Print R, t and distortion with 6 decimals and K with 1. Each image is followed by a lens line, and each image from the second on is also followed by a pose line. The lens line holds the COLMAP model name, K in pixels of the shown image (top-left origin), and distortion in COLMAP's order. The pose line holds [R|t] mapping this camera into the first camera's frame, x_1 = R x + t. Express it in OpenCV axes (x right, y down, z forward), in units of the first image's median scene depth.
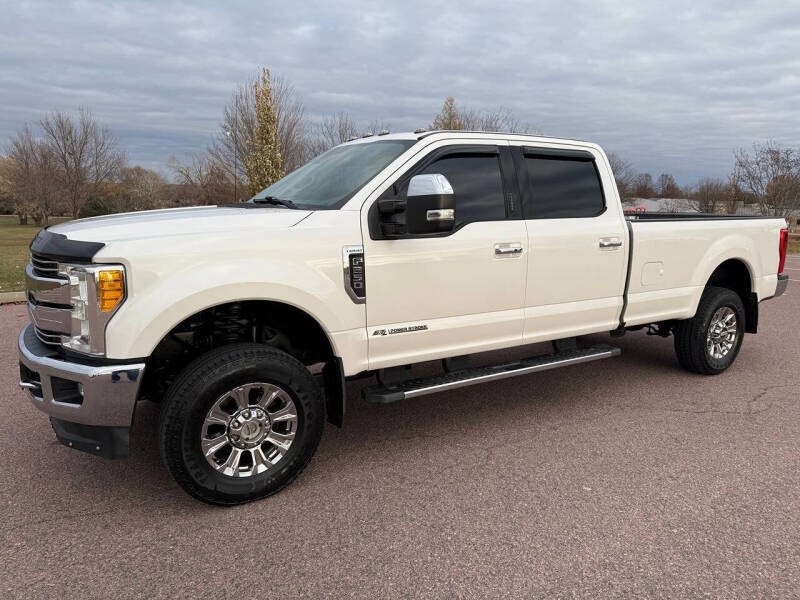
lens RADIAL K [[567.3, 0, 407.2], [0, 567.3, 303.0], [0, 0, 1]] dist [0.089728, -0.117592]
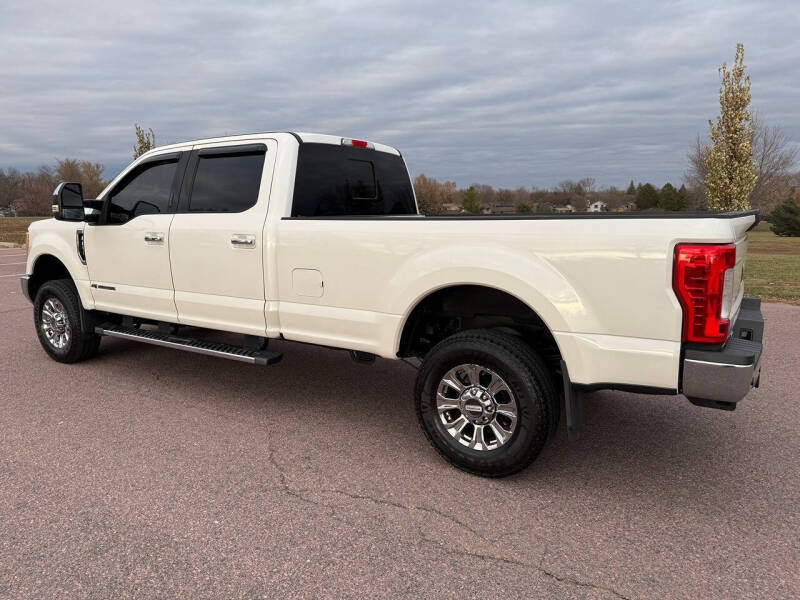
lens RADIAL K [[562.7, 0, 401.3], [0, 562.7, 303.1], [0, 0, 1]] dist [0.095673, -0.138286]
pose [[0.405316, 0.138914, -0.903561, 1.695637], [-0.144830, 0.985662, 0.086569, -0.156409], [0.902631, 0.095775, 0.419624, 1.101630]]
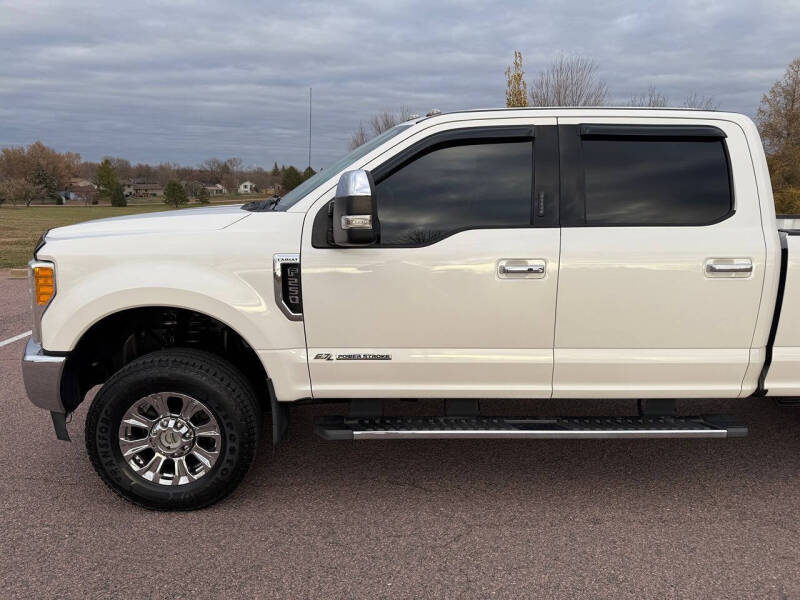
lens RADIAL K [[563.4, 0, 400.0], [0, 563.4, 300.0], [0, 0, 1]] dist [0.049554, -0.061229]
pose [[0.859872, 0.099378, -0.500743, 0.461766], [-0.089266, 0.995027, 0.044186, -0.079594], [0.502644, 0.006705, 0.864467, 0.327372]]
